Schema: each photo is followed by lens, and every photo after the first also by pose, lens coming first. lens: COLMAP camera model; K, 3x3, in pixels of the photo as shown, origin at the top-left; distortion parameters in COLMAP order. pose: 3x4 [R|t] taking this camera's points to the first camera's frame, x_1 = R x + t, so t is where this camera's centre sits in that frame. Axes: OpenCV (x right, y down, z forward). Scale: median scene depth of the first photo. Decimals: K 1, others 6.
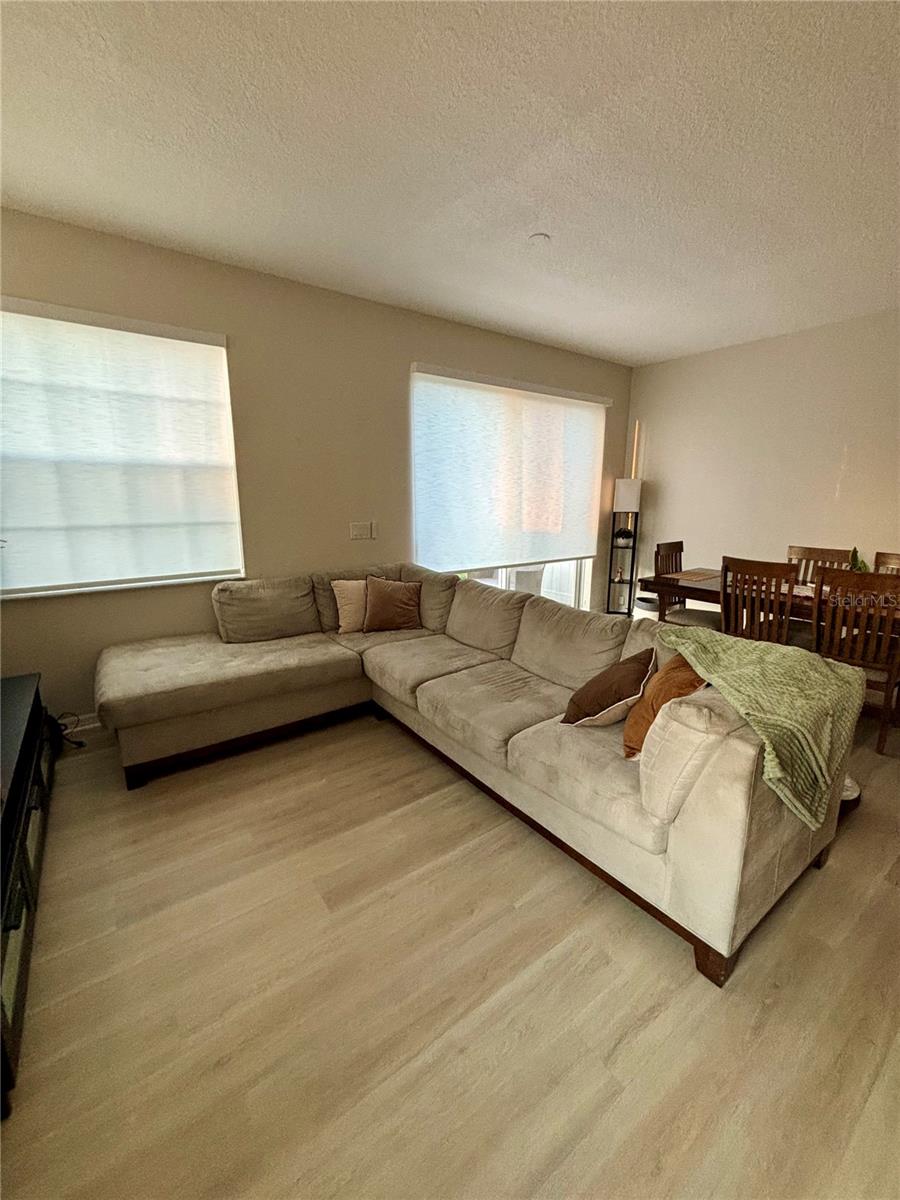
lens RADIAL K [[485.7, 0, 447.3], [0, 485.7, 597.3], [0, 0, 1]] dist [0.001633, -0.000010]
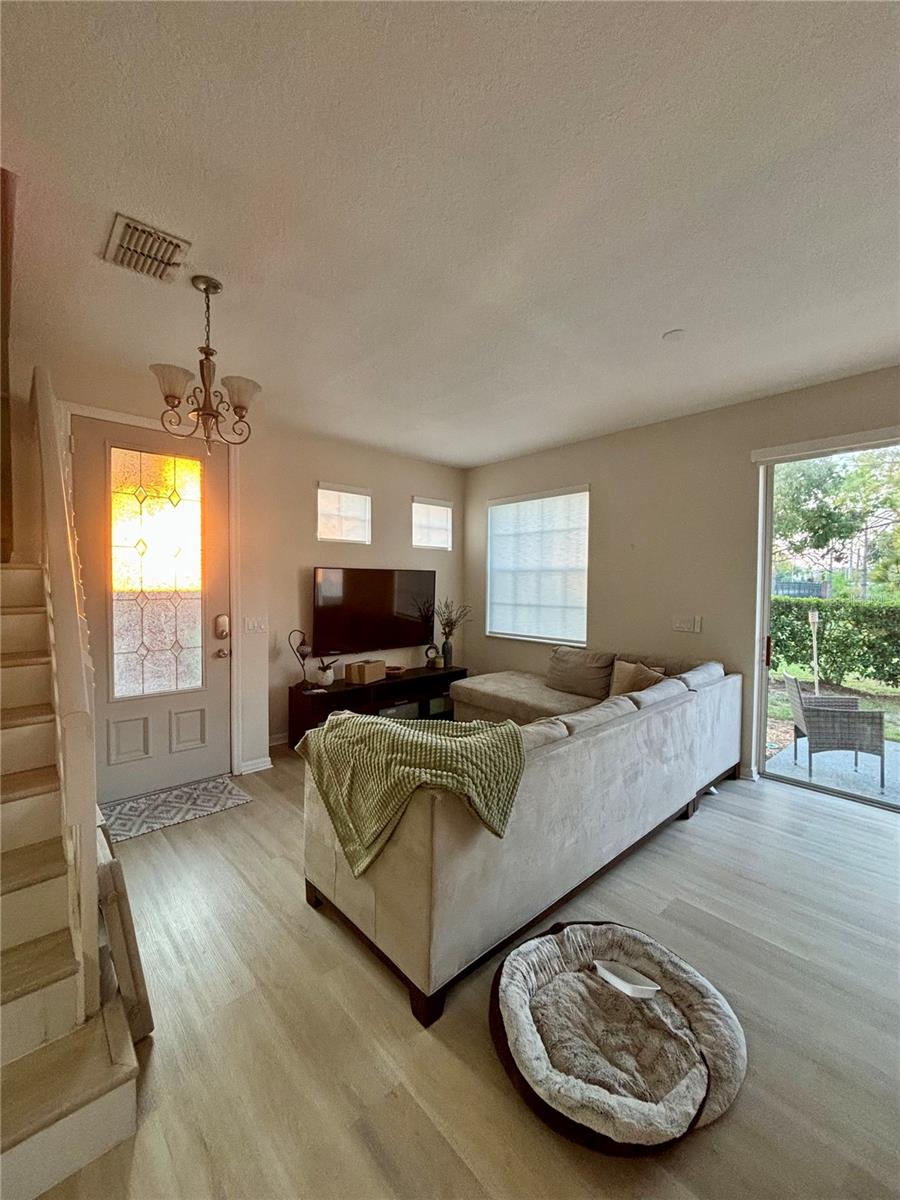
lens RADIAL K [[485.7, 0, 447.3], [0, 485.7, 597.3], [0, 0, 1]] dist [0.001633, -0.000010]
pose [[0.111625, 0.032168, -0.993230, 0.994222], [-0.211037, 0.977446, 0.007939, -0.120370], [0.971084, 0.208722, 0.115896, 0.485727]]
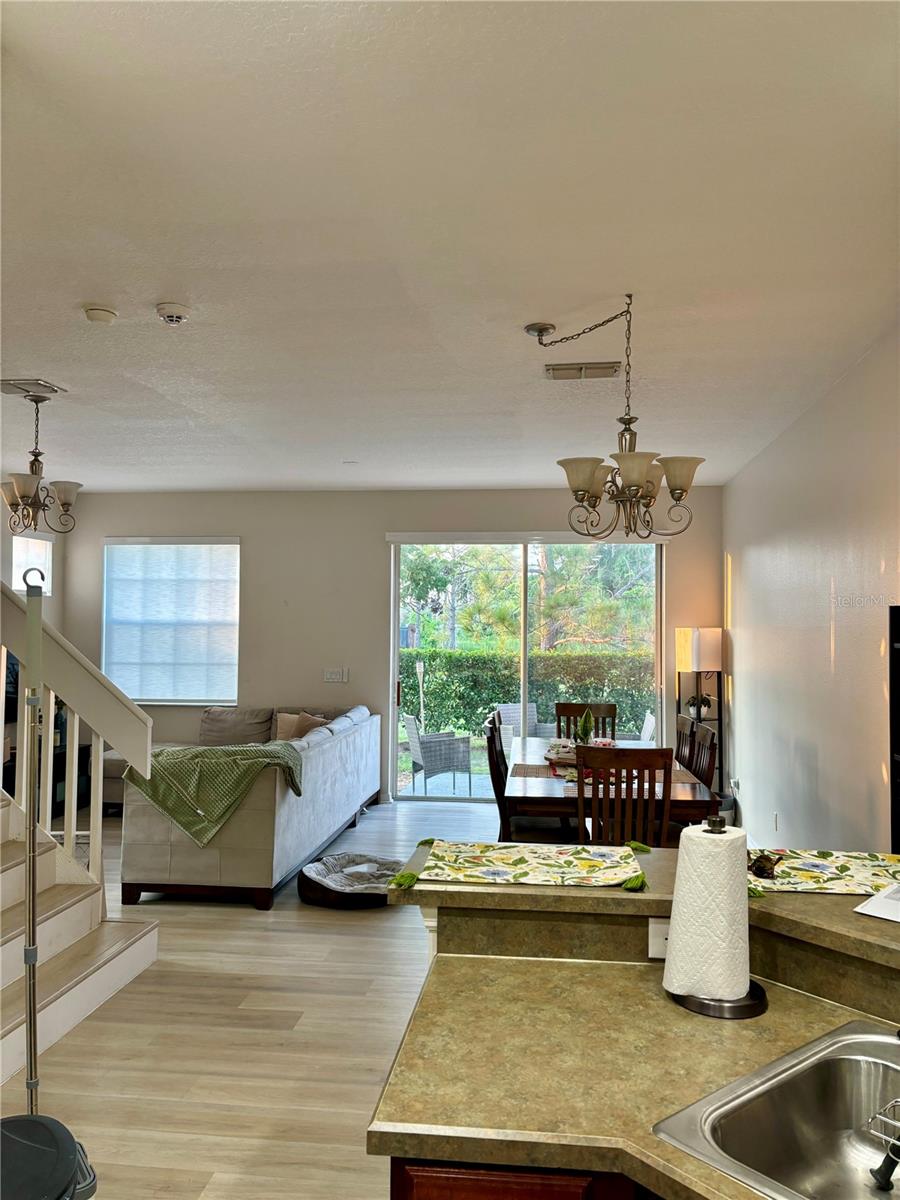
lens RADIAL K [[898.3, 0, 450.0], [0, 898.3, 600.0], [0, 0, 1]] dist [0.042949, -0.050744]
pose [[0.729505, -0.016206, -0.683784, 1.850145], [-0.146386, 0.972855, -0.179231, 0.035278], [0.668127, 0.230847, 0.707330, -0.437837]]
